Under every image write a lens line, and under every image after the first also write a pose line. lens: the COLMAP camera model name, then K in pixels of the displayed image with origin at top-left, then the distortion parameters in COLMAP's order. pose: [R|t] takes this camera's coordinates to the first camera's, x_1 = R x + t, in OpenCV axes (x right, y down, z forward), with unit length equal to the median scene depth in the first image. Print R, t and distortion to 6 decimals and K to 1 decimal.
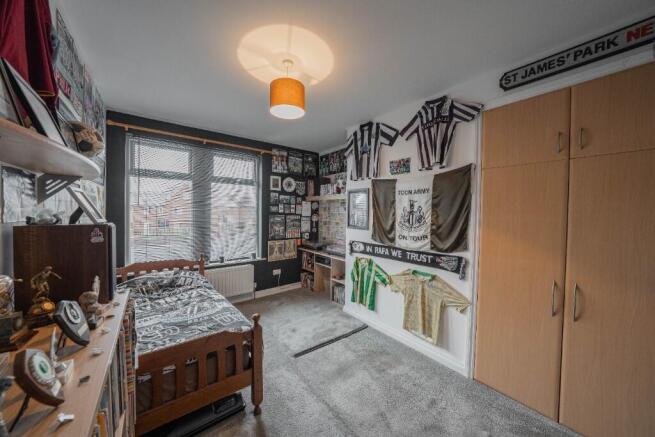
lens RADIAL K [[224.6, 0, 329.1], [0, 224.6, 218.0], [0, 0, 1]] dist [-0.025335, 0.003281]
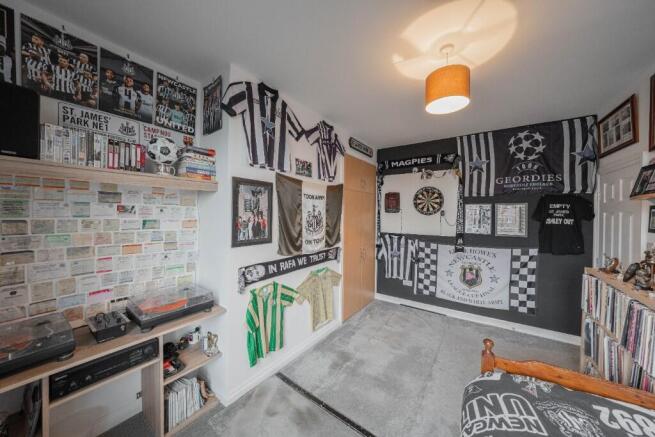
lens RADIAL K [[224.6, 0, 328.9], [0, 224.6, 212.7], [0, 0, 1]] dist [-0.025335, 0.003281]
pose [[-0.271148, -0.023958, 0.962240, -0.612111], [-0.000487, 0.999693, 0.024753, -0.064859], [-0.962538, 0.006243, -0.271076, 1.131554]]
